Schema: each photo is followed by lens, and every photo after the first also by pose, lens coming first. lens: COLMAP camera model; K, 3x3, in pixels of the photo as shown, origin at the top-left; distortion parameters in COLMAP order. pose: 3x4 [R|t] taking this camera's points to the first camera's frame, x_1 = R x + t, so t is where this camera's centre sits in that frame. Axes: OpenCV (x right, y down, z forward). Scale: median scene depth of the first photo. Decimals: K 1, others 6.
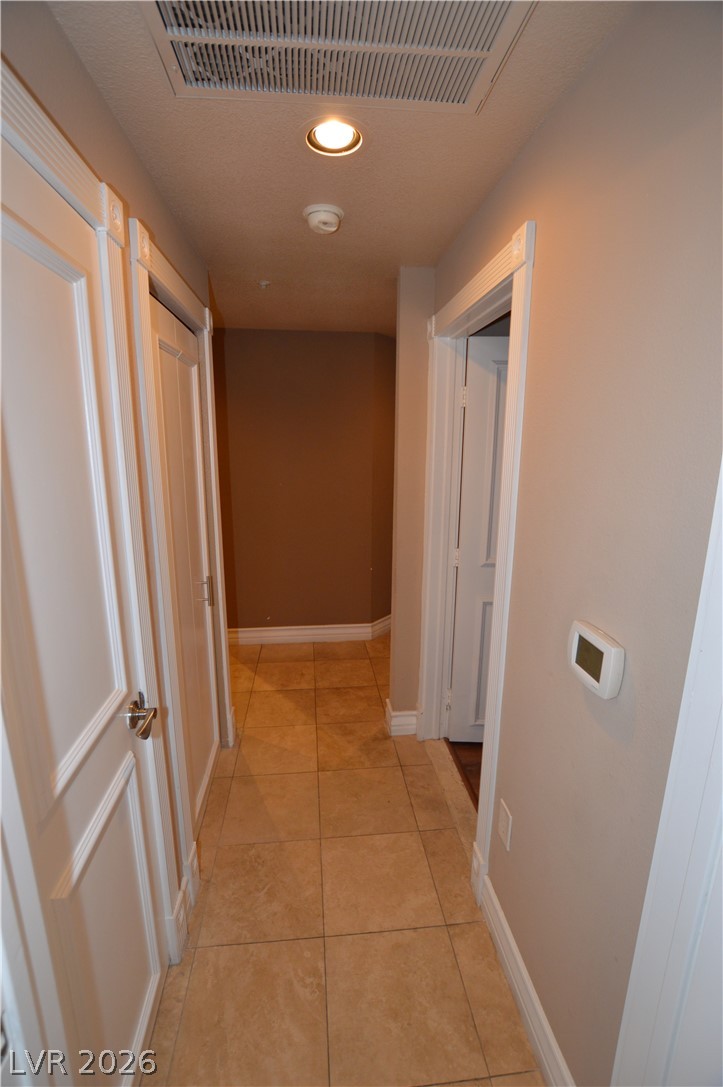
lens RADIAL K [[484.7, 0, 358.5], [0, 484.7, 543.4], [0, 0, 1]] dist [-0.030098, 0.002881]
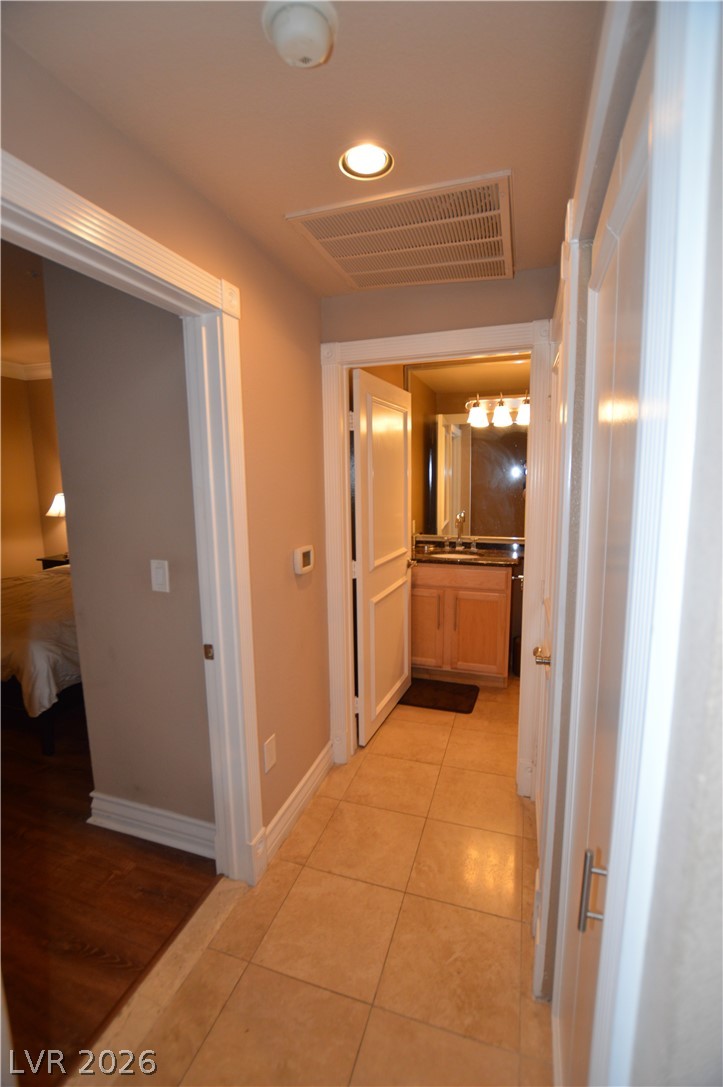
lens RADIAL K [[484.7, 0, 358.5], [0, 484.7, 543.4], [0, 0, 1]] dist [-0.030098, 0.002881]
pose [[-0.908065, -0.050236, 0.415807, -0.355125], [0.099588, 0.938410, 0.330860, -0.295432], [-0.406818, 0.341852, -0.847134, 1.523520]]
